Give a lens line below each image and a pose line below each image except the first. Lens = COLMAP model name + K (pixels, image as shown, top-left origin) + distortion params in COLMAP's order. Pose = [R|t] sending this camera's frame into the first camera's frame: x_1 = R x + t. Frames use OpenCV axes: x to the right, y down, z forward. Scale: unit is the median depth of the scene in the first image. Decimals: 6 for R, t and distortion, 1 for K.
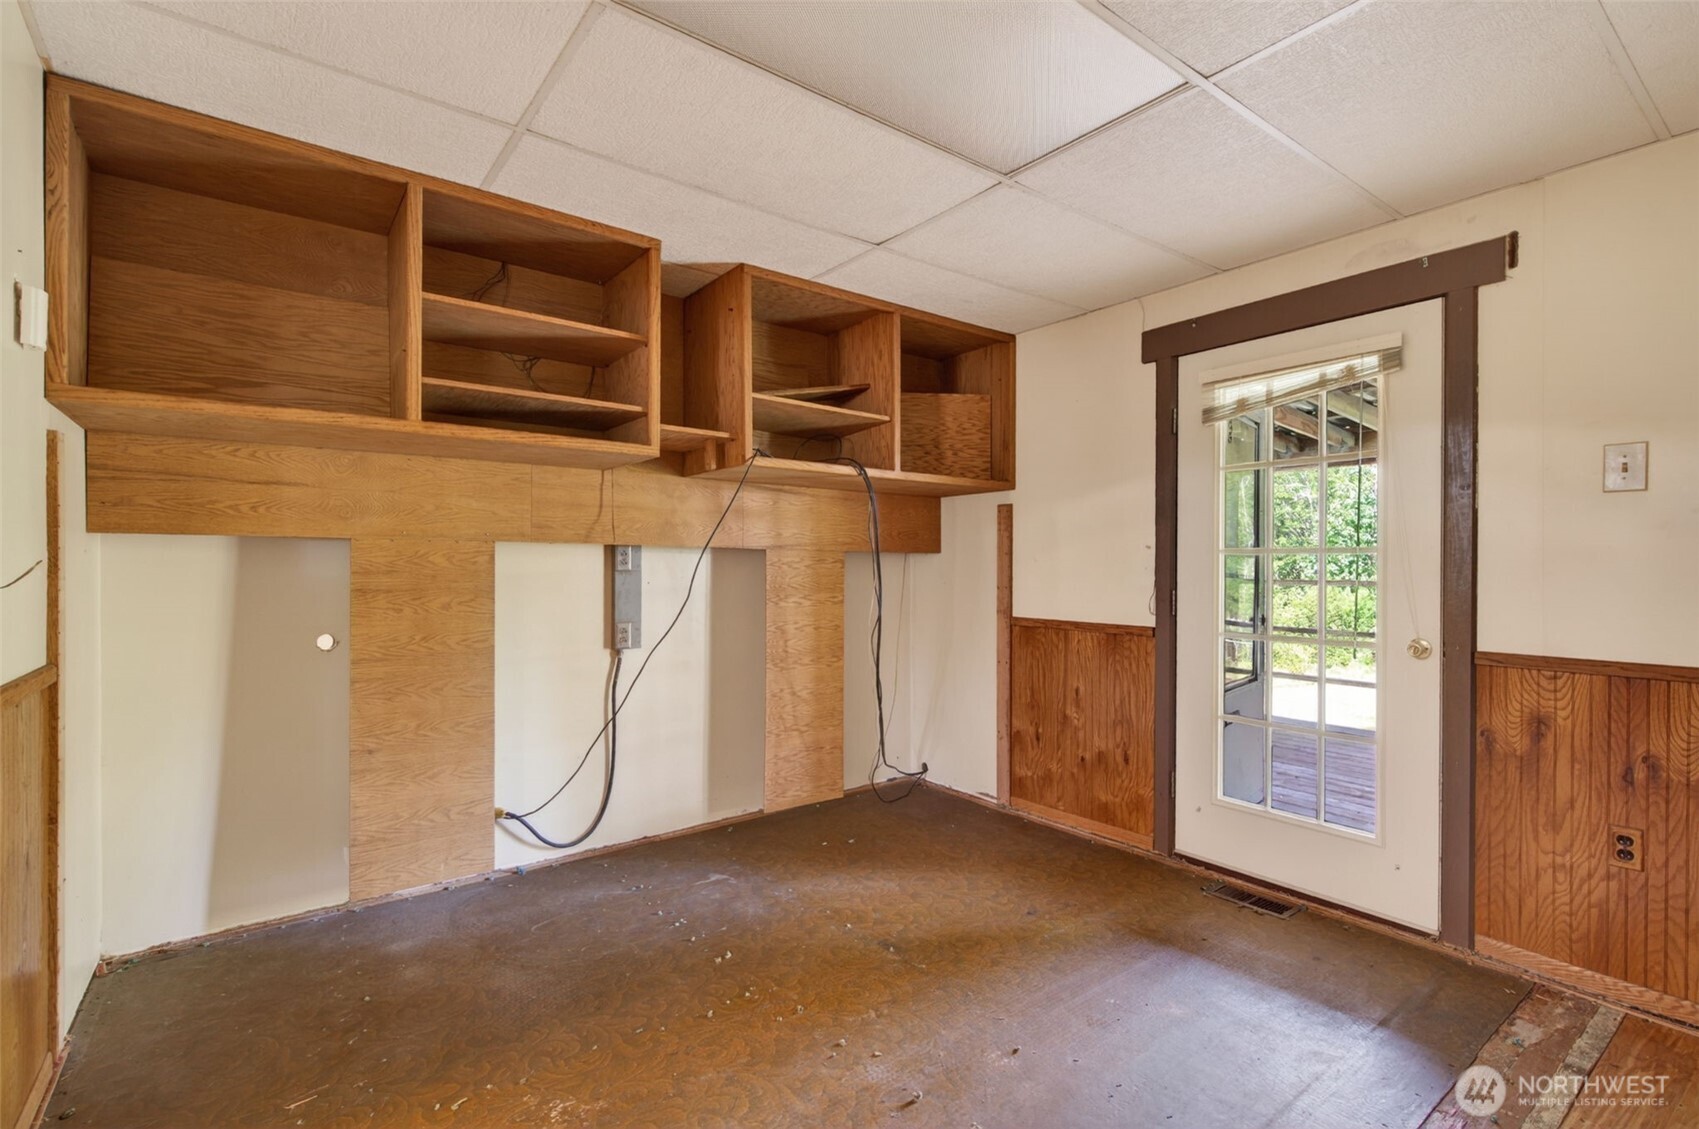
lens RADIAL K [[781.4, 0, 868.9], [0, 781.4, 573.2], [0, 0, 1]] dist [-0.002326, -0.000738]
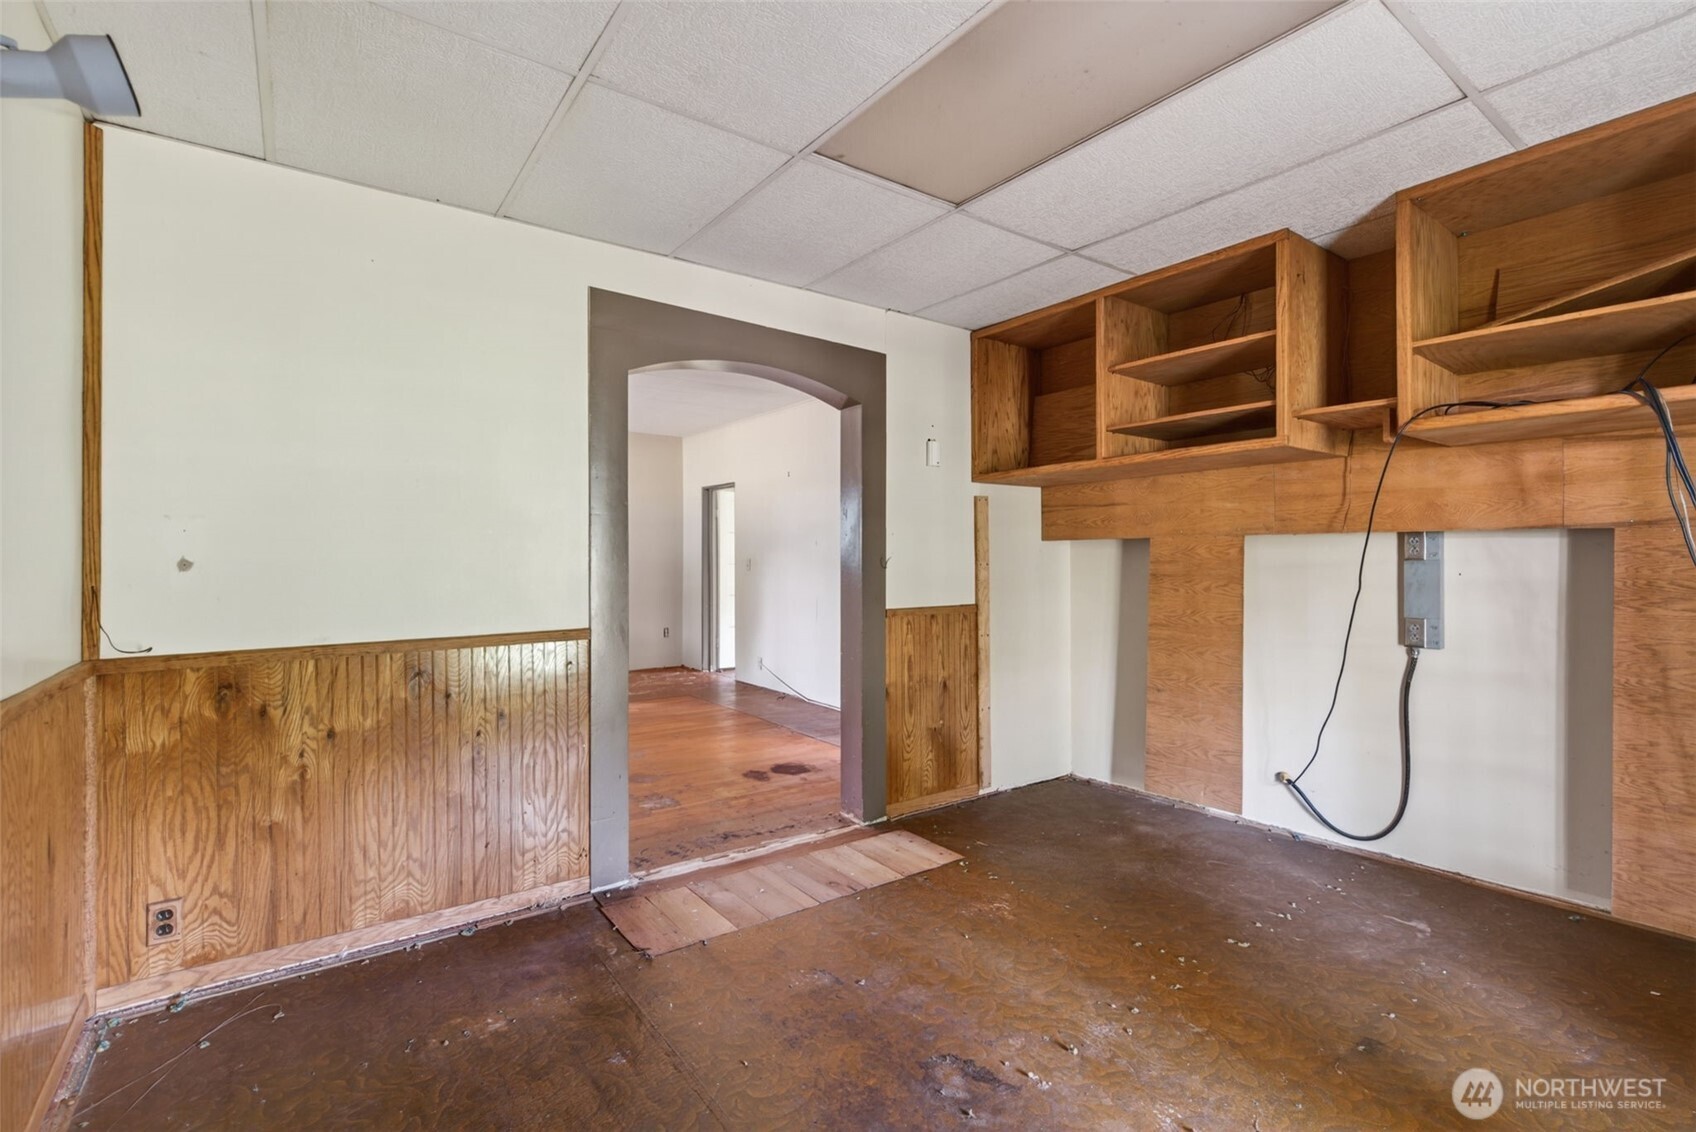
lens RADIAL K [[780.1, 0, 867.4], [0, 780.1, 574.7], [0, 0, 1]] dist [-0.002326, -0.000738]
pose [[-0.010495, 0.016230, -0.999813, 0.696680], [-0.003524, 0.999861, 0.016268, 0.001003], [0.999939, 0.003694, -0.010436, 0.450851]]
